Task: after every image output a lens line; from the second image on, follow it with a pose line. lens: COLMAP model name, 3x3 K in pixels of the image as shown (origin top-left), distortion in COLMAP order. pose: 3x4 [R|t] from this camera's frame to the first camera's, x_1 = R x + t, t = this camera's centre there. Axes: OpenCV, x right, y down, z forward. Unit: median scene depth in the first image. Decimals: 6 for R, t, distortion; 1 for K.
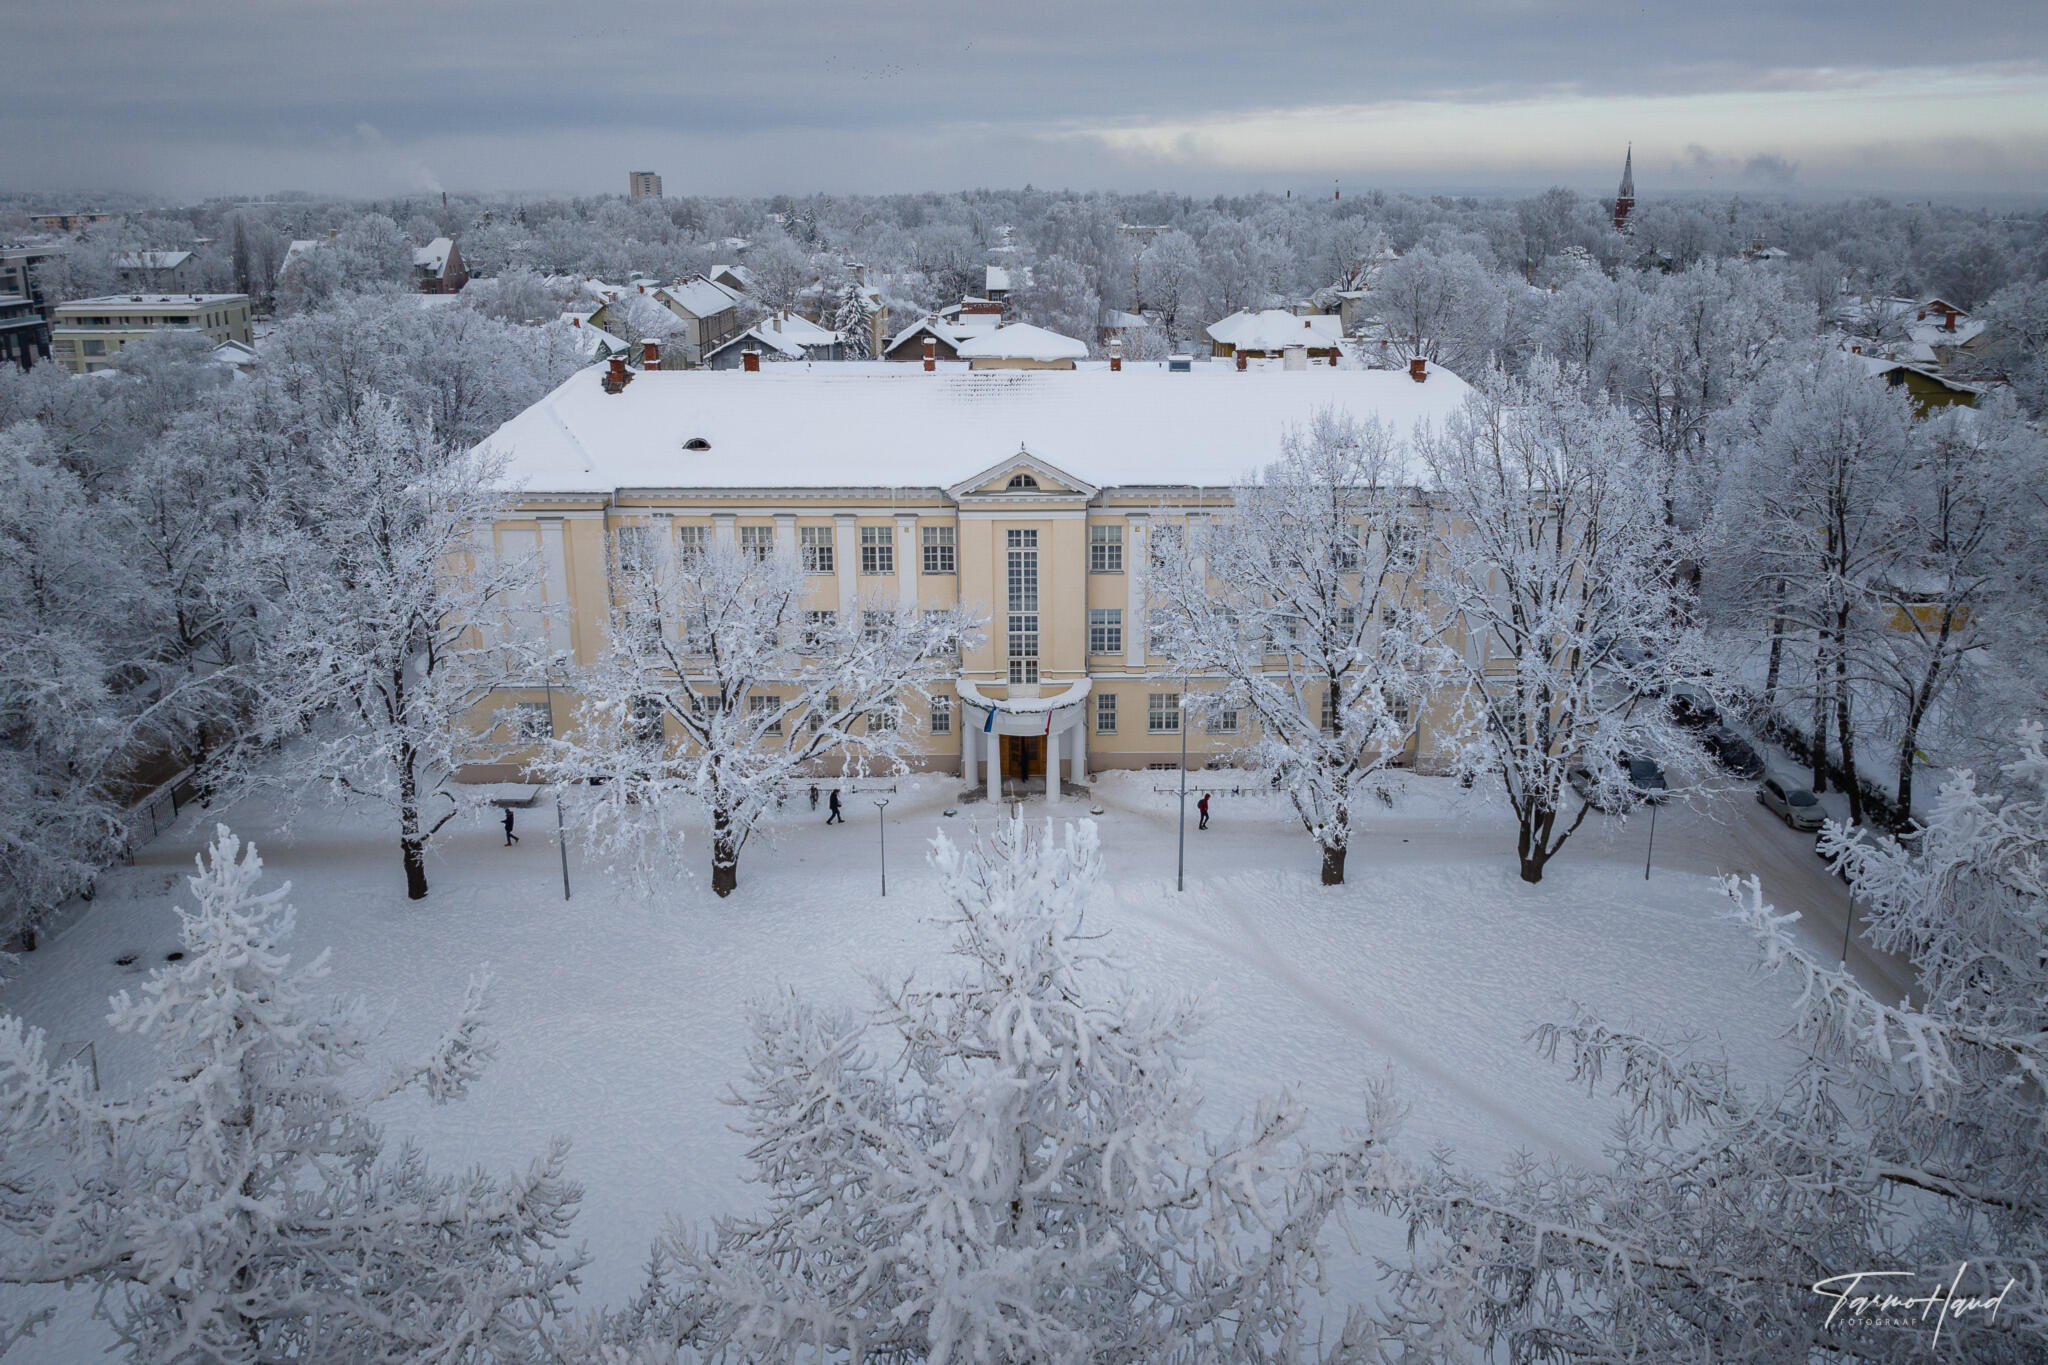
lens RADIAL K [[1446.7, 0, 1039.8], [0, 1446.7, 581.5], [0, 0, 1]] dist [-0.043909, 0.005752]
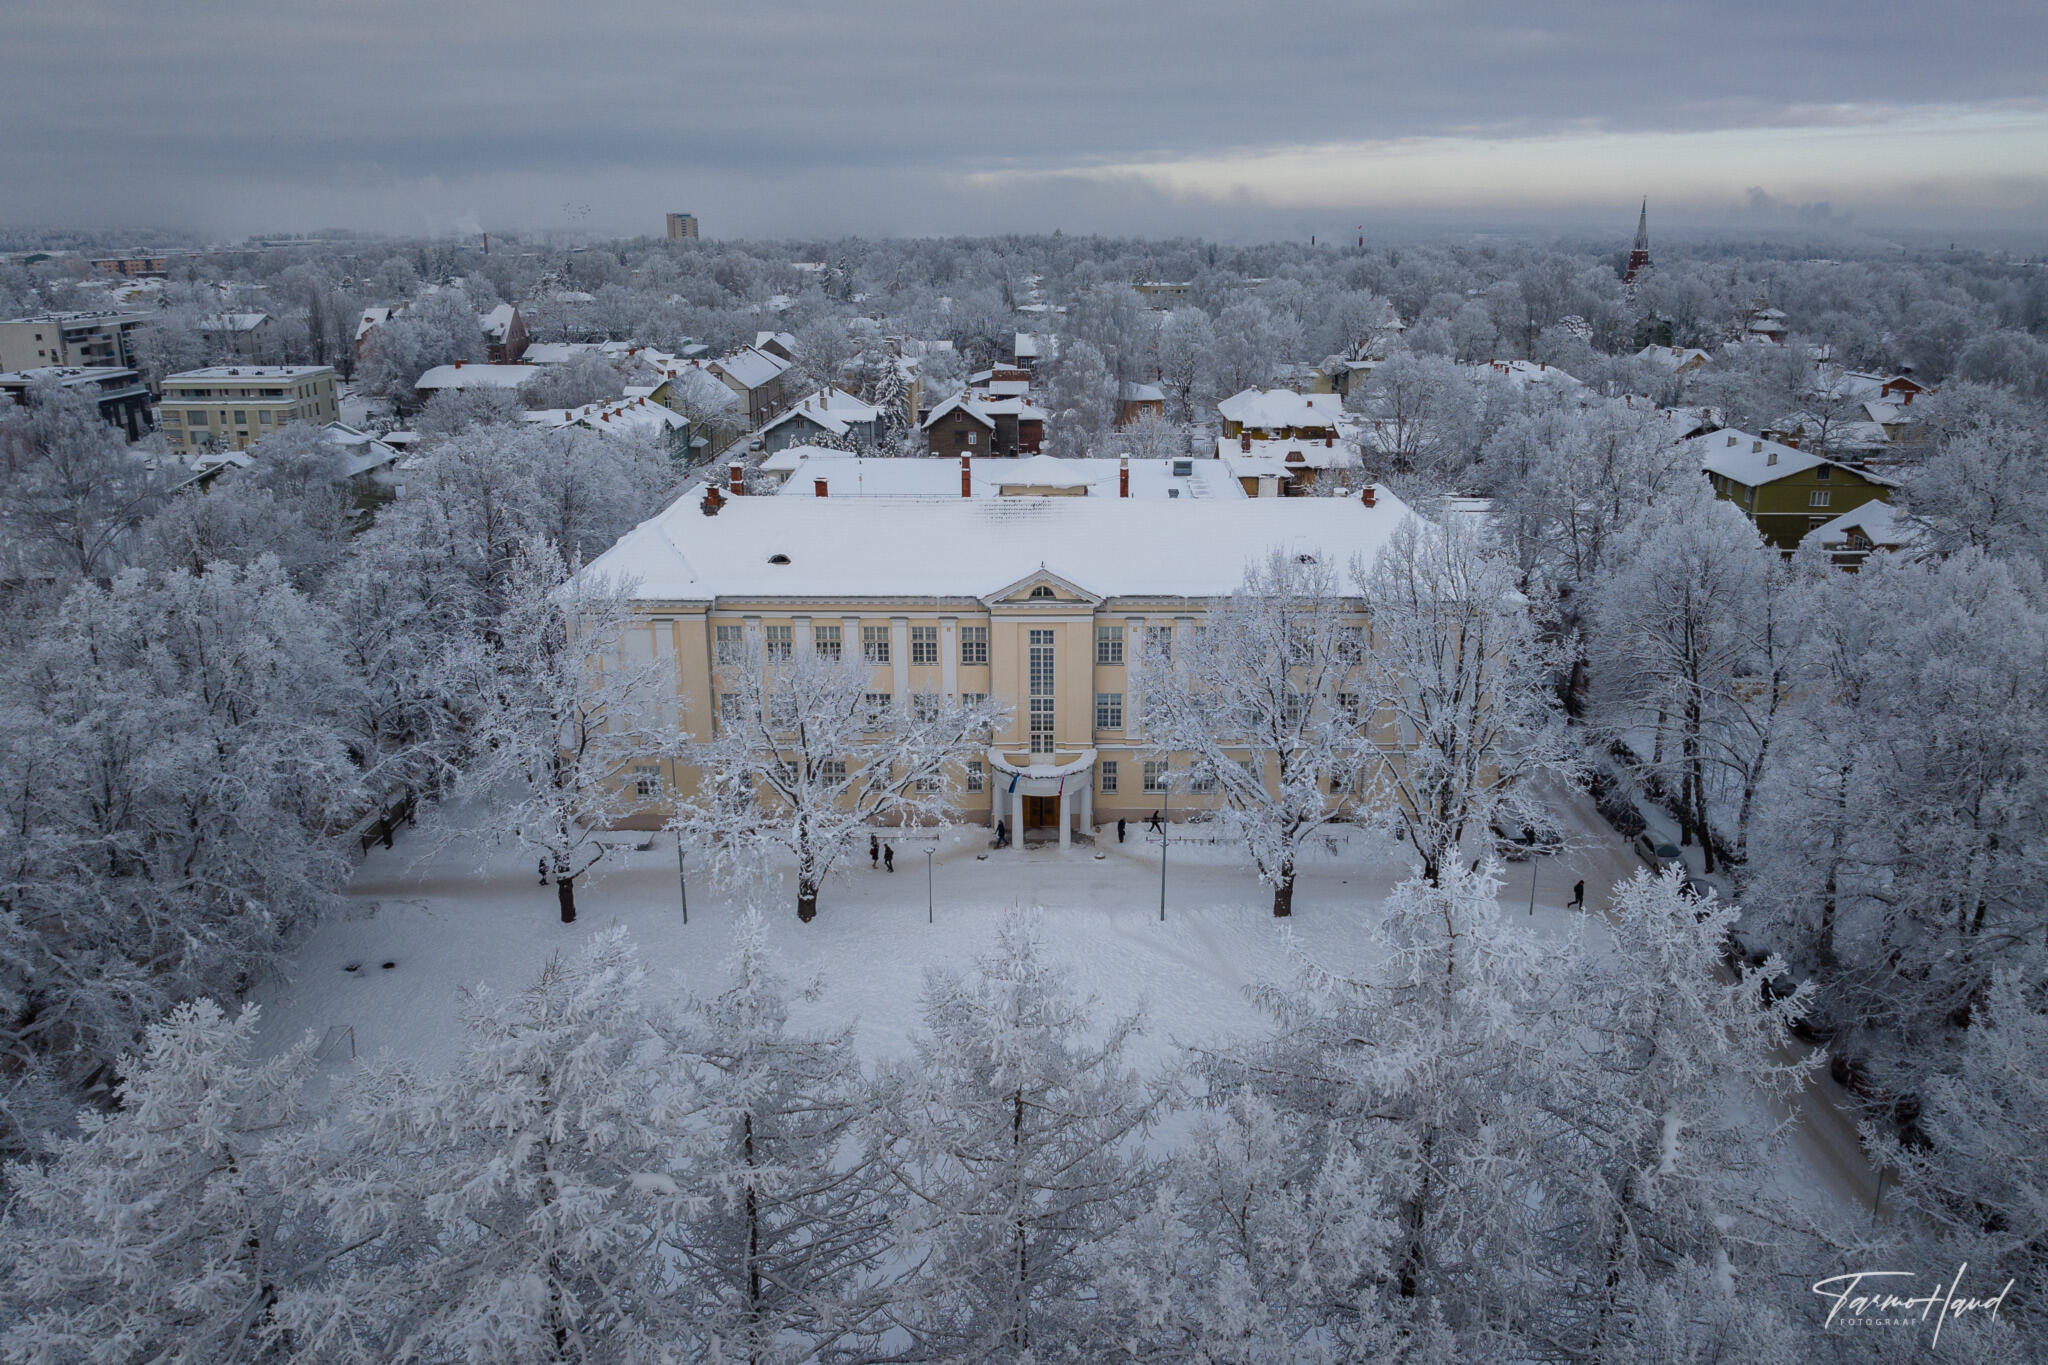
lens RADIAL K [[1446.7, 0, 1064.0], [0, 1446.7, 674.8], [0, 0, 1]] dist [-0.043909, 0.005752]
pose [[0.999968, 0.007683, -0.002108, 0.009625], [-0.007578, 0.998904, 0.046180, -0.053707], [0.002460, -0.046163, 0.998931, -0.235084]]
